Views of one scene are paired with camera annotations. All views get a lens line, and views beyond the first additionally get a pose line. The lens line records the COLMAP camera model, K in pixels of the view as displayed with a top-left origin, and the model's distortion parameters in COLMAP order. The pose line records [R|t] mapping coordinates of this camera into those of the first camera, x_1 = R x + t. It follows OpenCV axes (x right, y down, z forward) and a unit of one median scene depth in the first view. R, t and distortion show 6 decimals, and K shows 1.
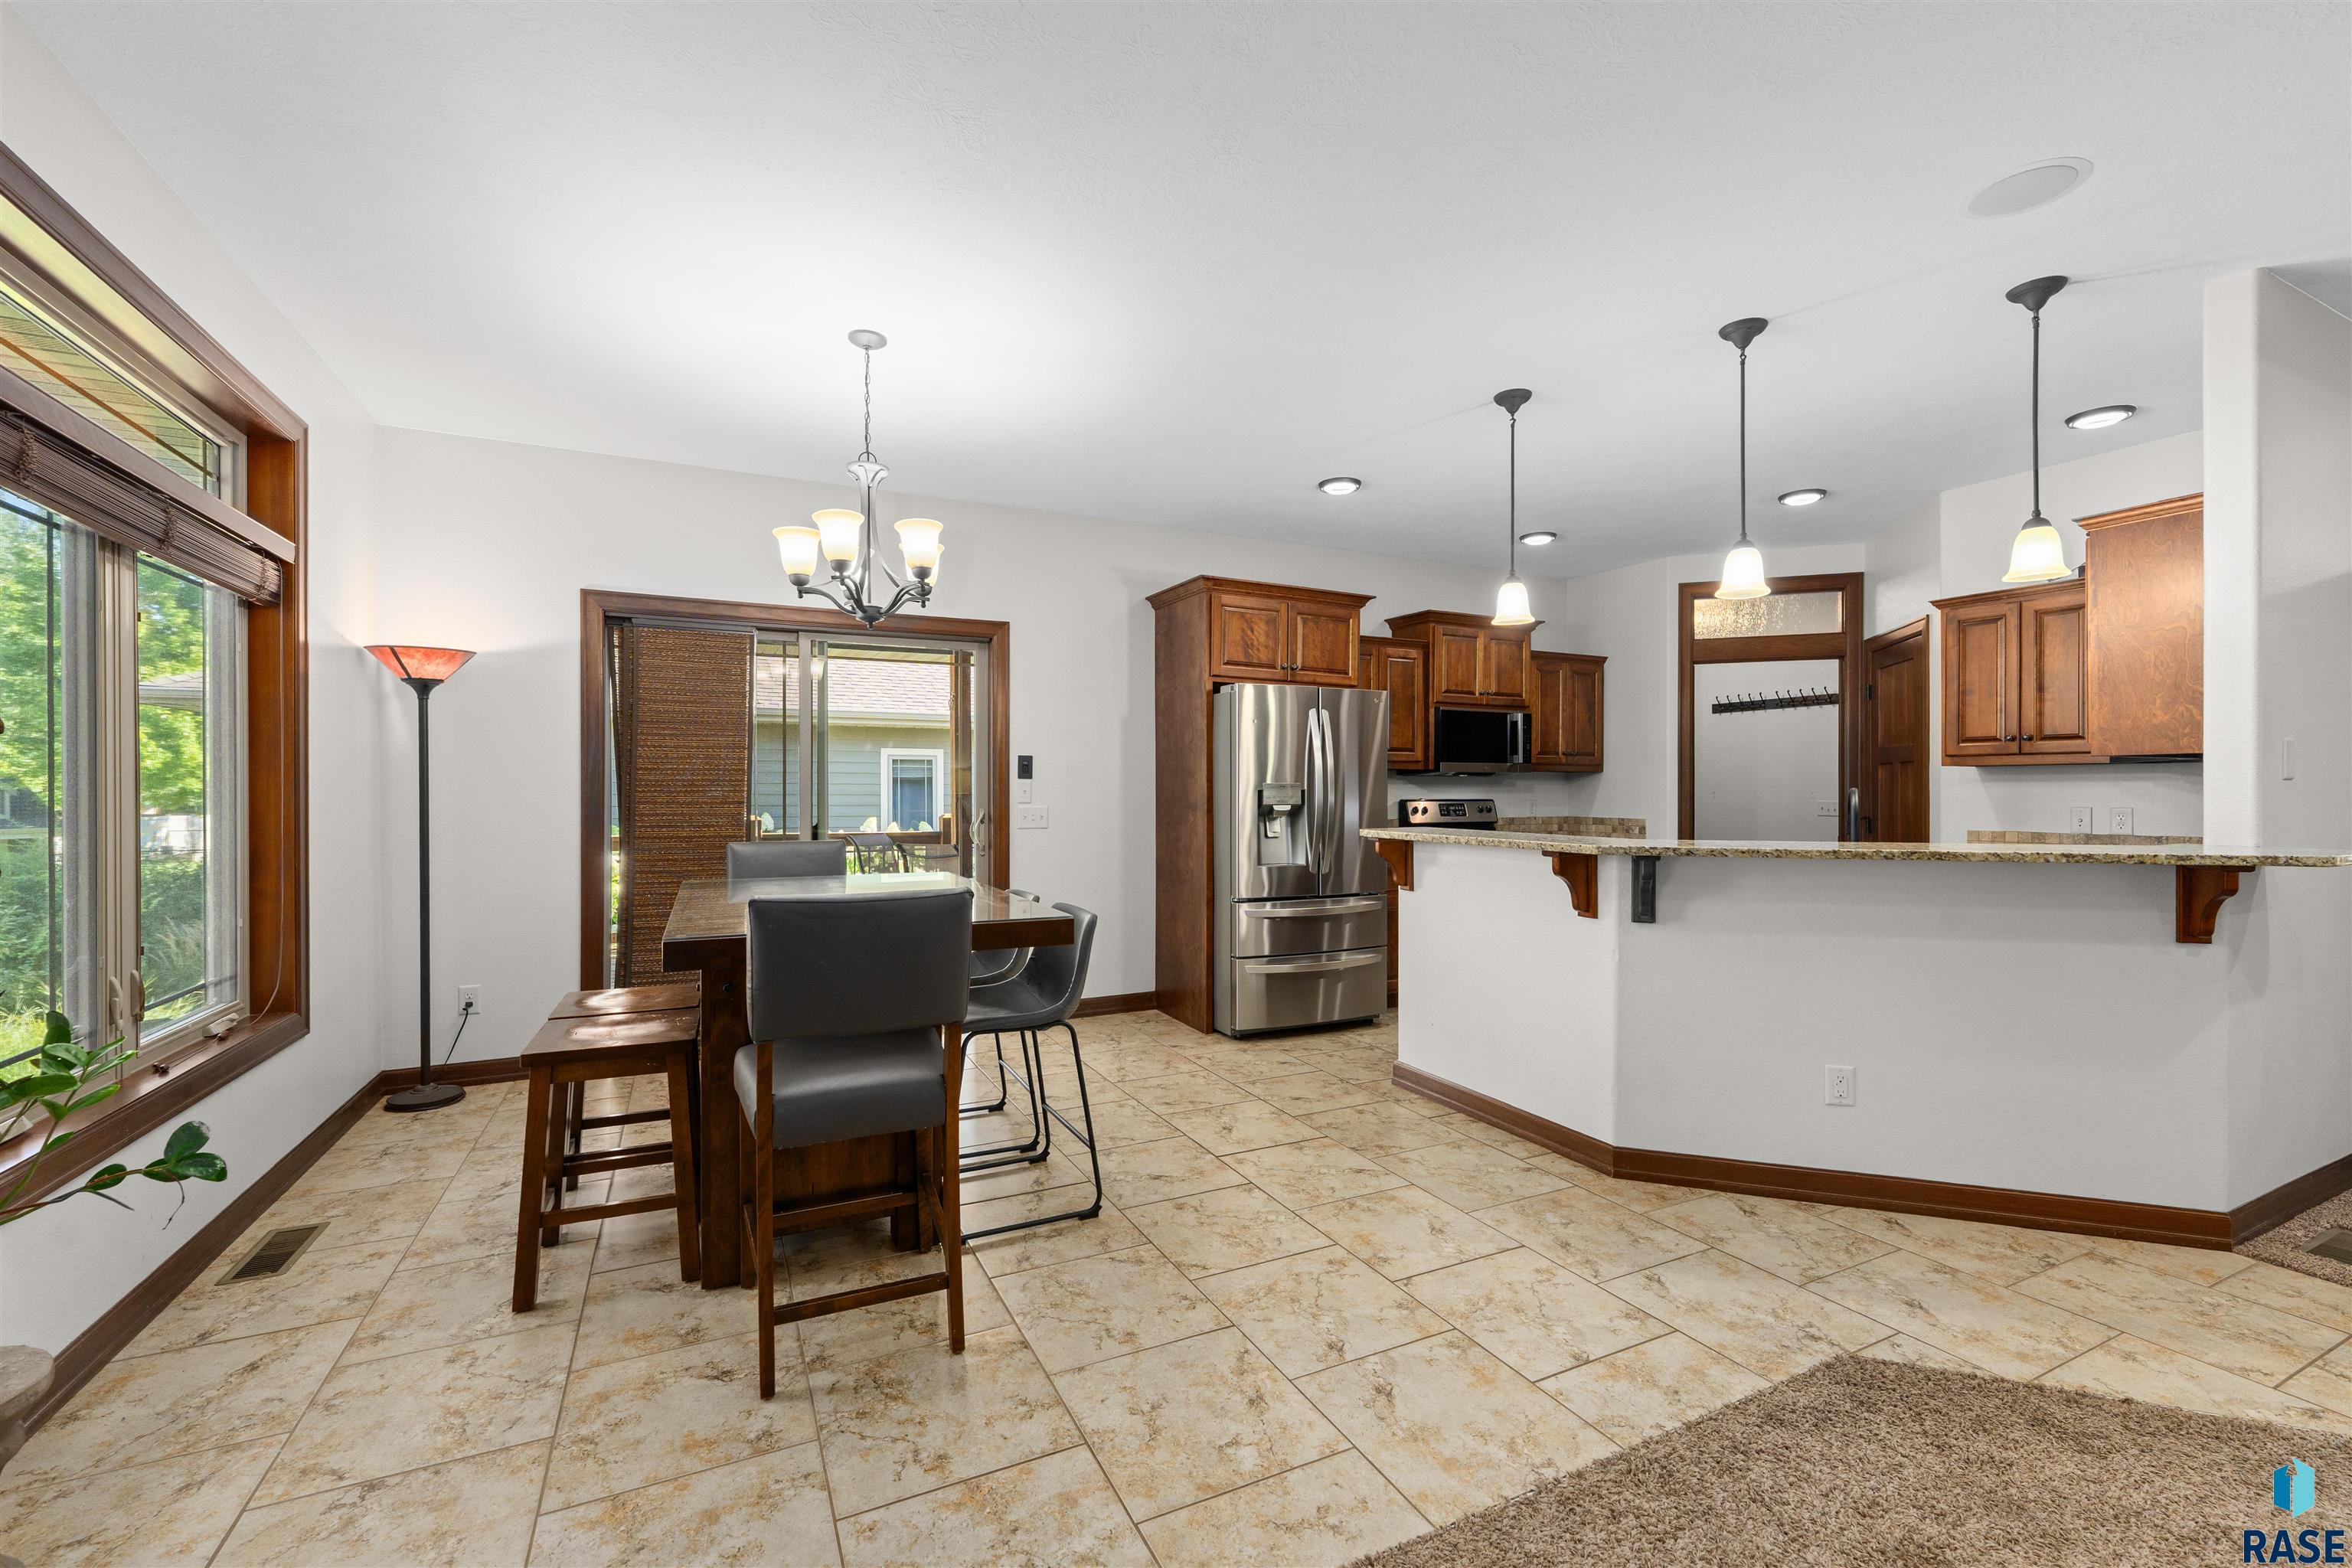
lens RADIAL K [[982.8, 0, 1176.0], [0, 982.8, 784.0], [0, 0, 1]] dist [-0.001171, -0.000035]
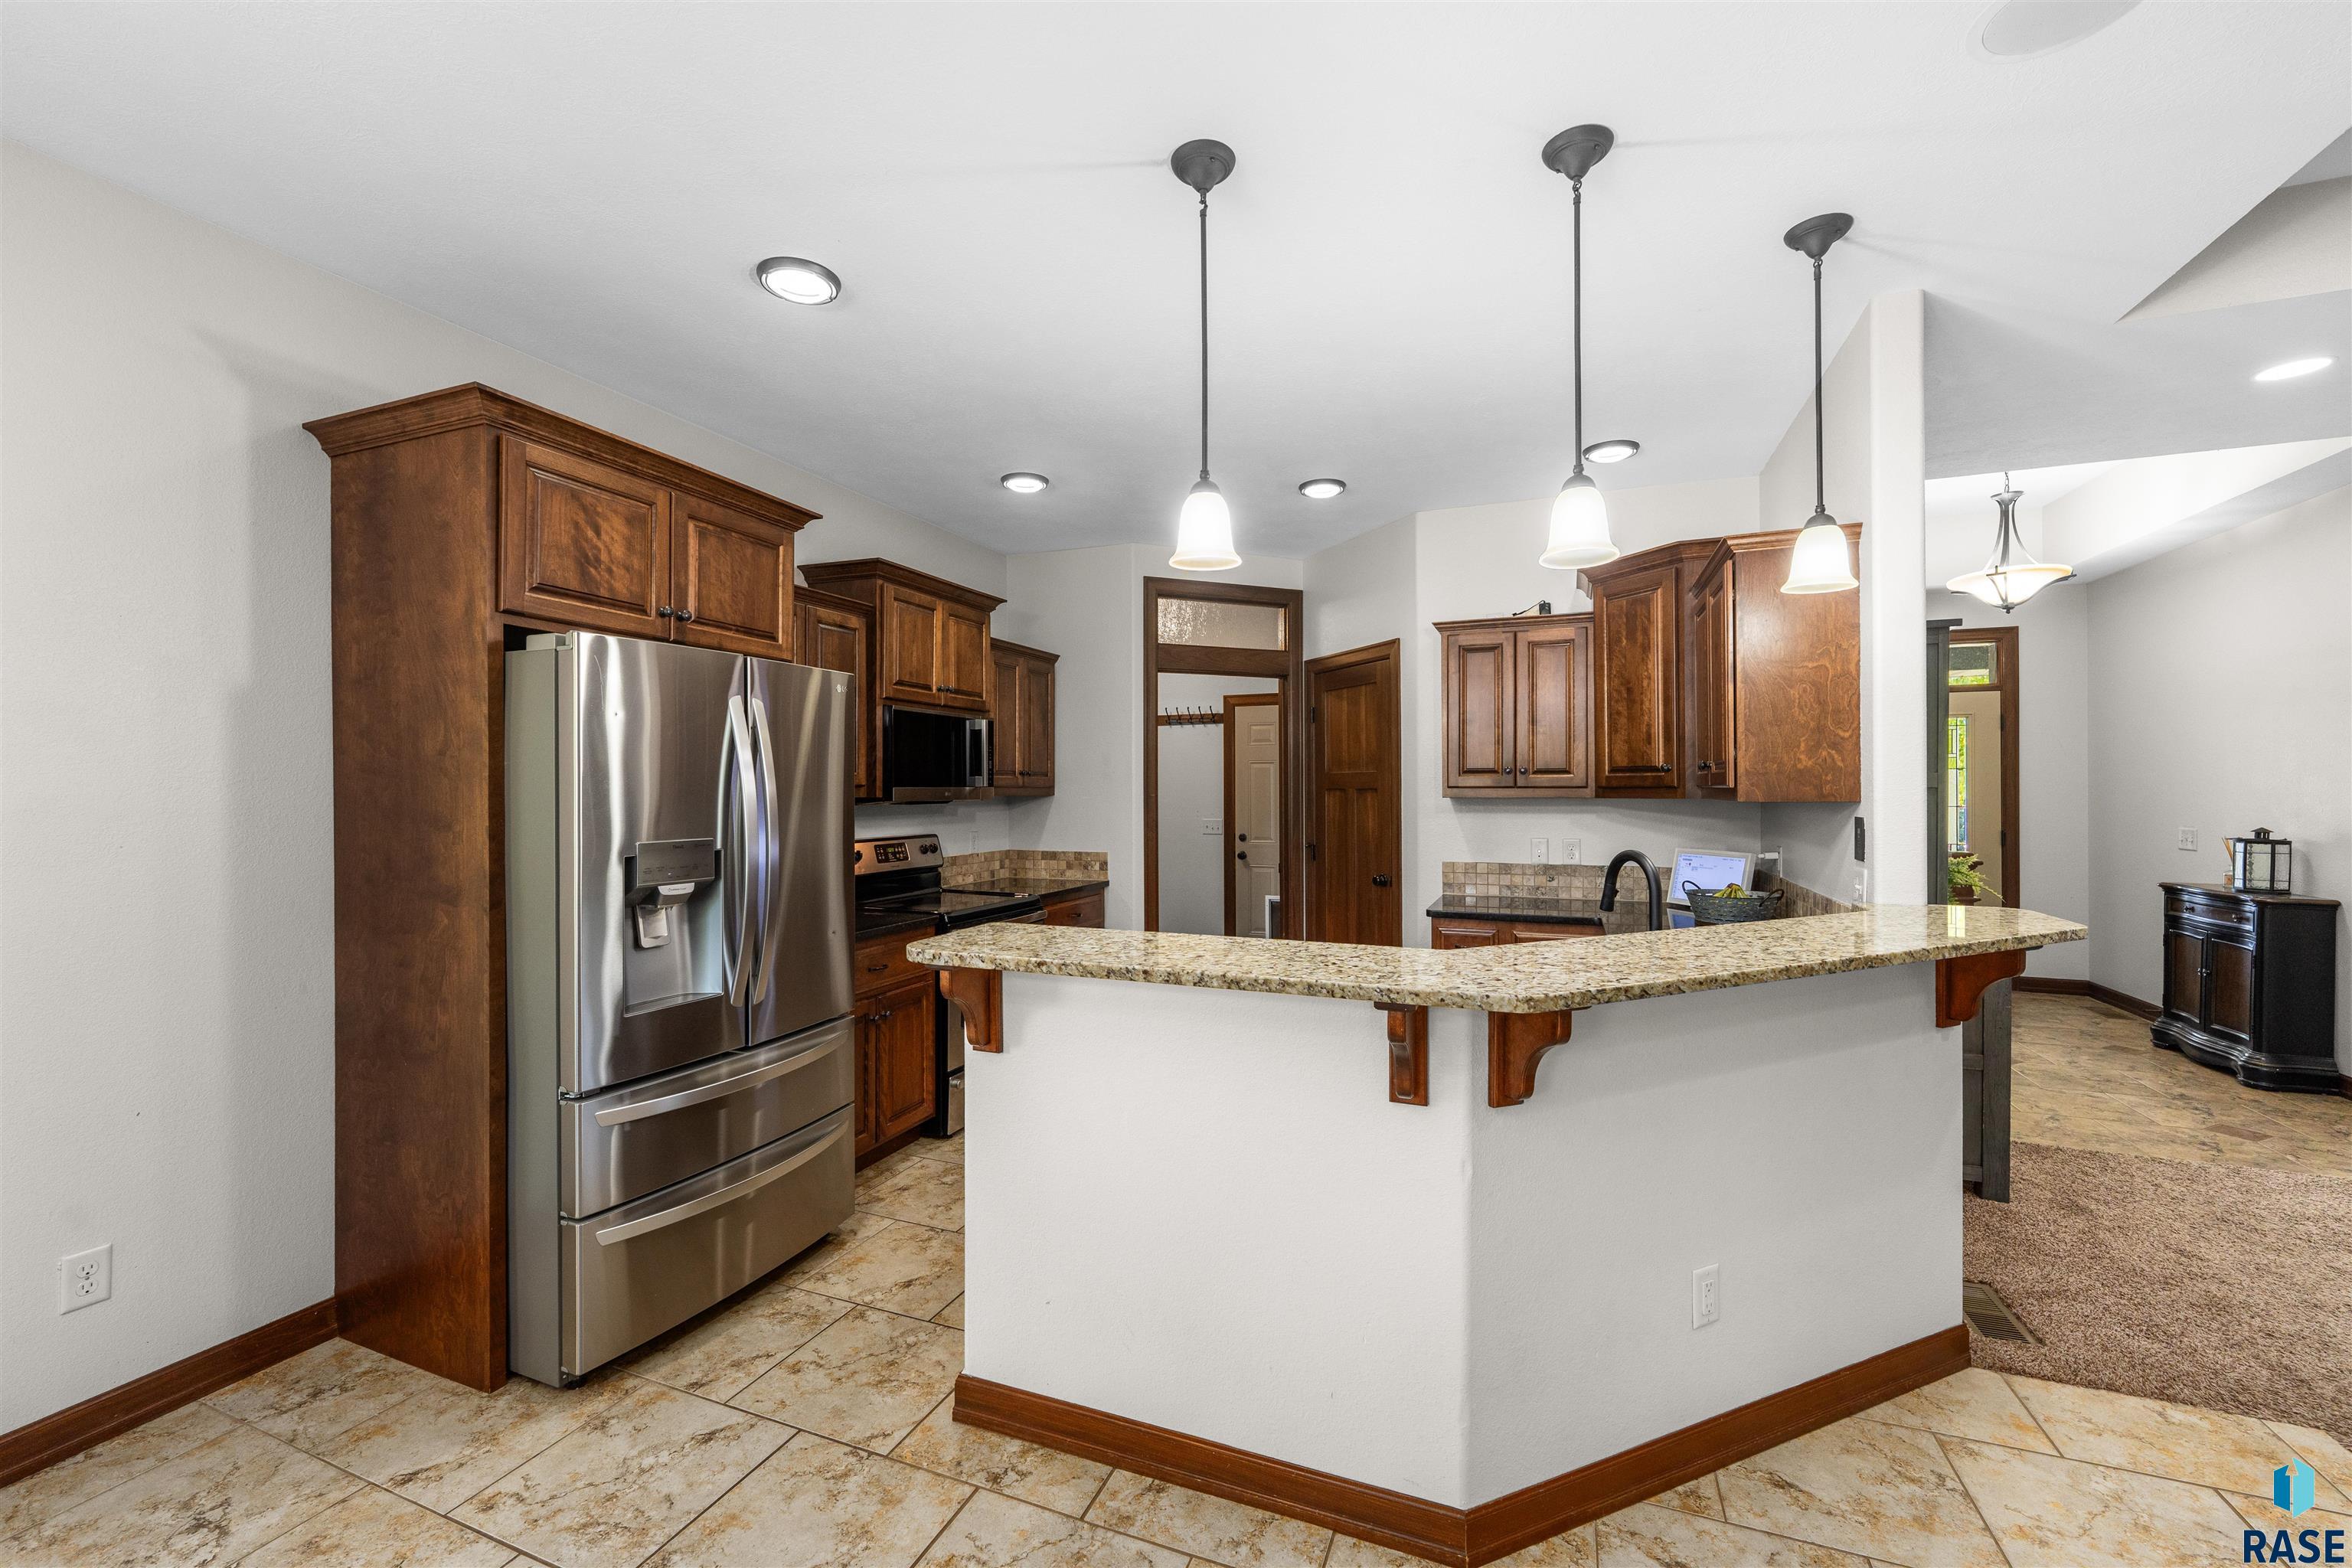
lens RADIAL K [[949.2, 0, 1170.3], [0, 949.2, 787.9], [0, 0, 1]] dist [-0.003212, -0.000138]
pose [[0.748947, -0.001450, 0.662629, -0.022845], [-0.001713, 0.999990, 0.004124, -0.028486], [-0.662628, -0.004223, 0.748937, 0.446930]]
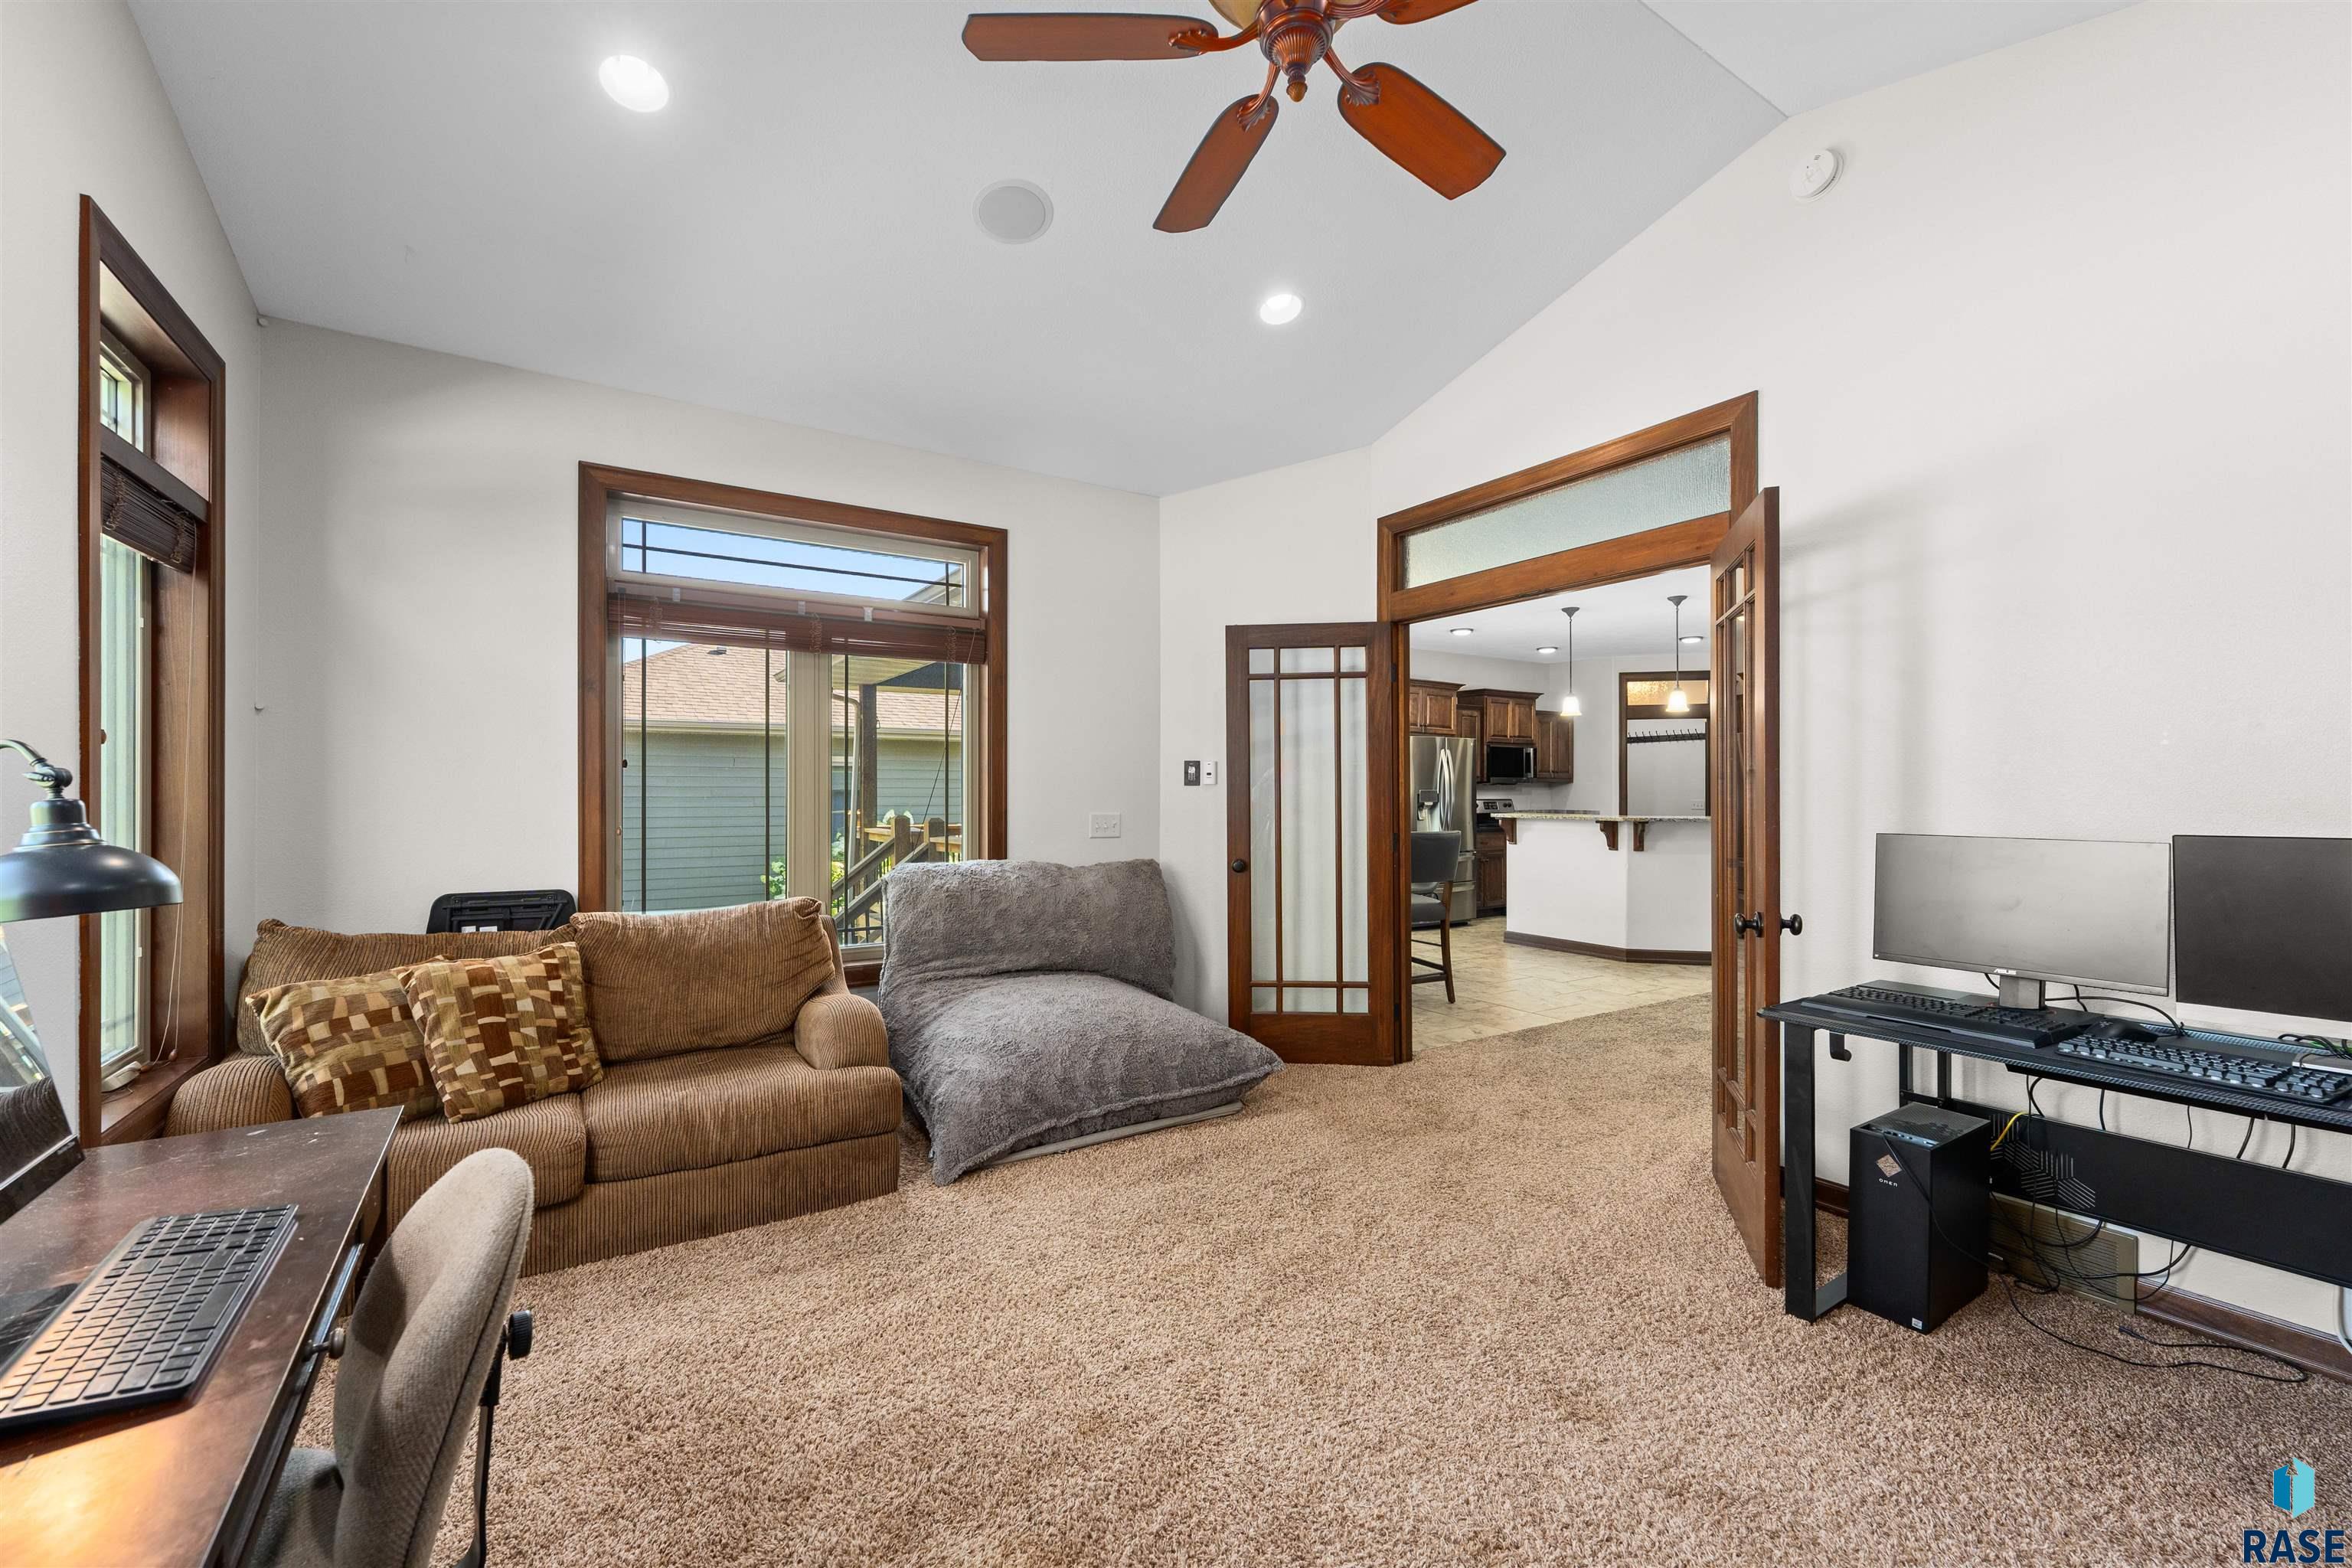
lens RADIAL K [[949.2, 0, 1170.3], [0, 949.2, 787.9], [0, 0, 1]] dist [-0.003212, -0.000138]
pose [[0.995002, -0.001010, 0.099846, -0.522259], [0.001217, 0.999997, -0.002012, -0.000969], [-0.099843, 0.002124, 0.995001, -0.681324]]
